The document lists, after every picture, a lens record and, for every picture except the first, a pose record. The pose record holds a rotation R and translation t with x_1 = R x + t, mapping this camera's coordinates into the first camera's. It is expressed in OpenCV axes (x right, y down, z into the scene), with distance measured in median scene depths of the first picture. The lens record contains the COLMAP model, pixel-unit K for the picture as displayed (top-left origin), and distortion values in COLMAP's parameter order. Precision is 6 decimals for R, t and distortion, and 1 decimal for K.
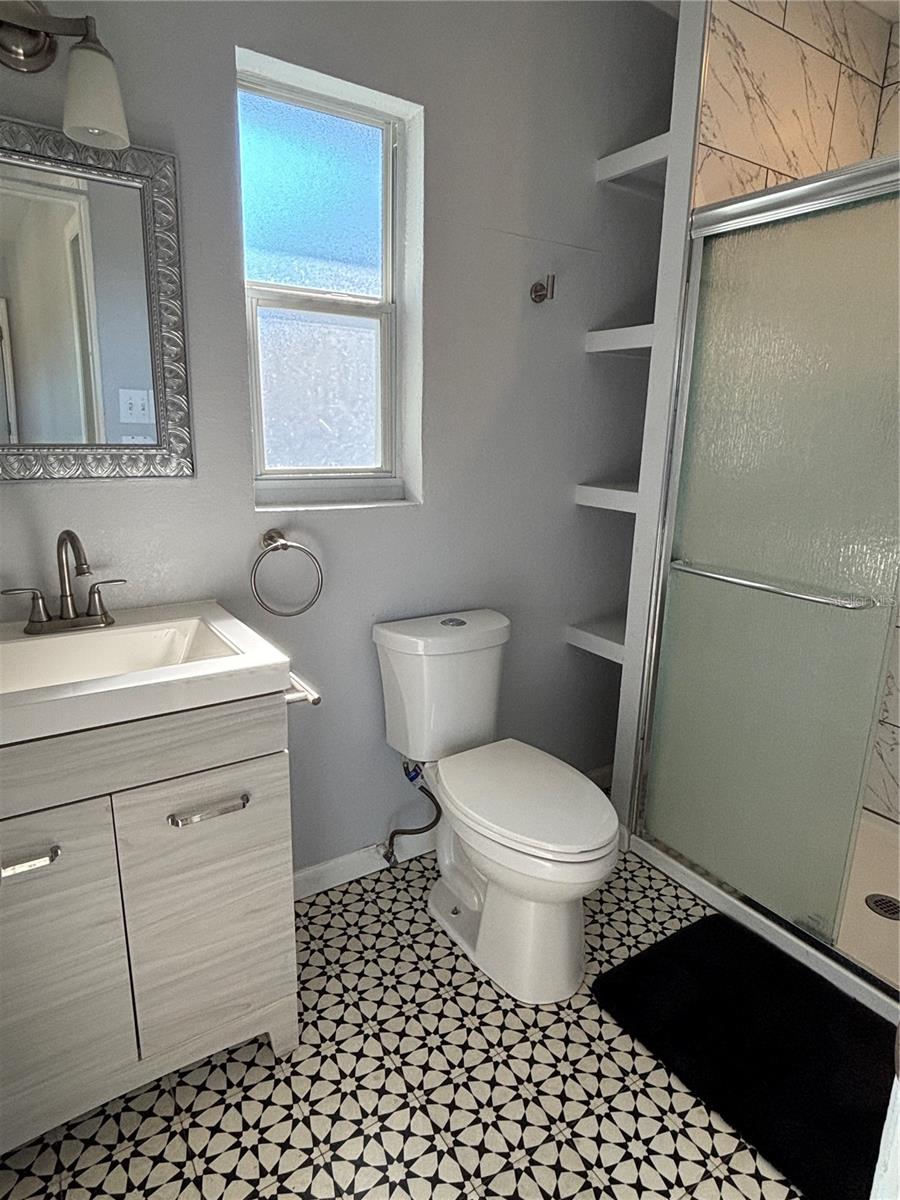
lens RADIAL K [[716.6, 0, 455.0], [0, 716.6, 599.5], [0, 0, 1]] dist [0.002993, -0.006048]
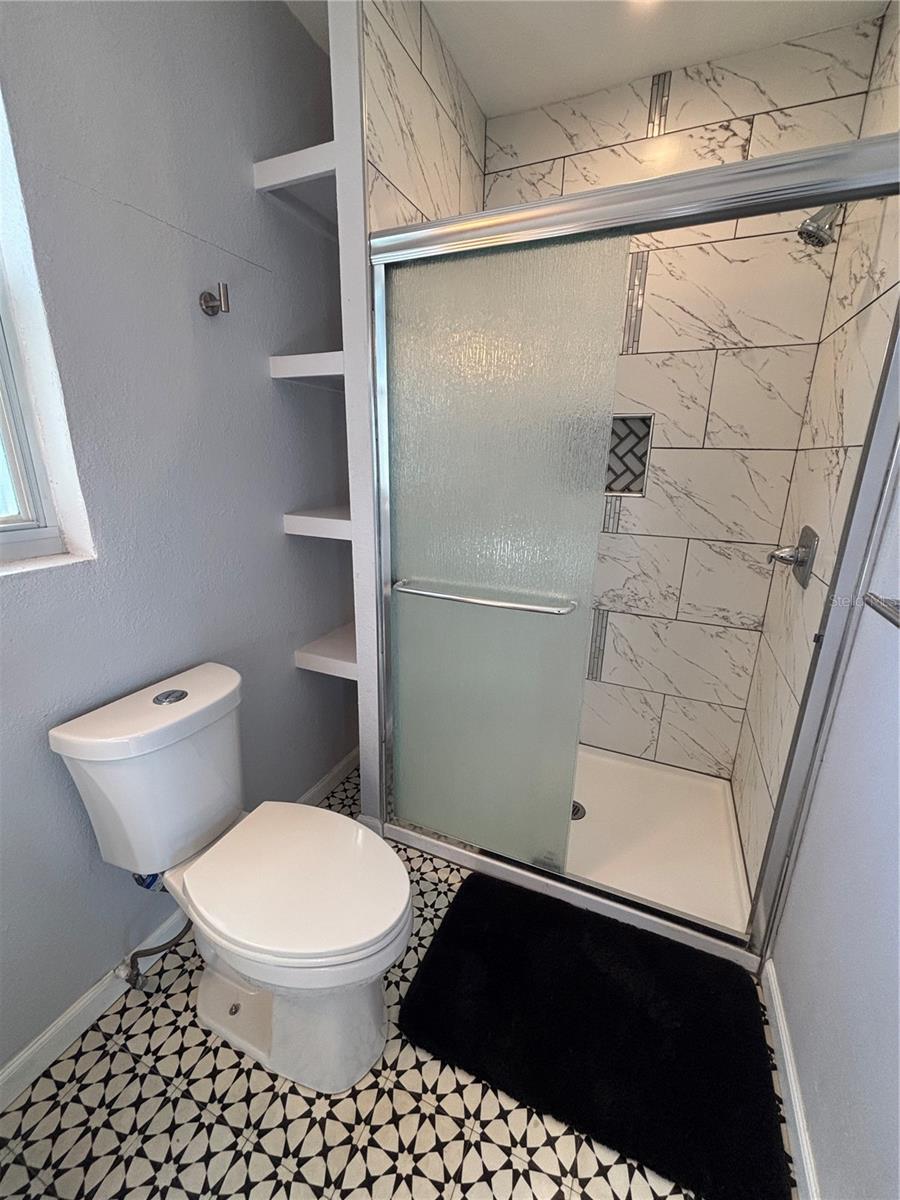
lens RADIAL K [[485.9, 0, 455.2], [0, 485.9, 601.0], [0, 0, 1]] dist [0.001108, -0.000348]
pose [[0.840084, -0.163051, 0.517371, 0.001380], [0.130235, 0.986486, 0.099423, -0.091664], [-0.526590, -0.016144, 0.849966, 0.349197]]
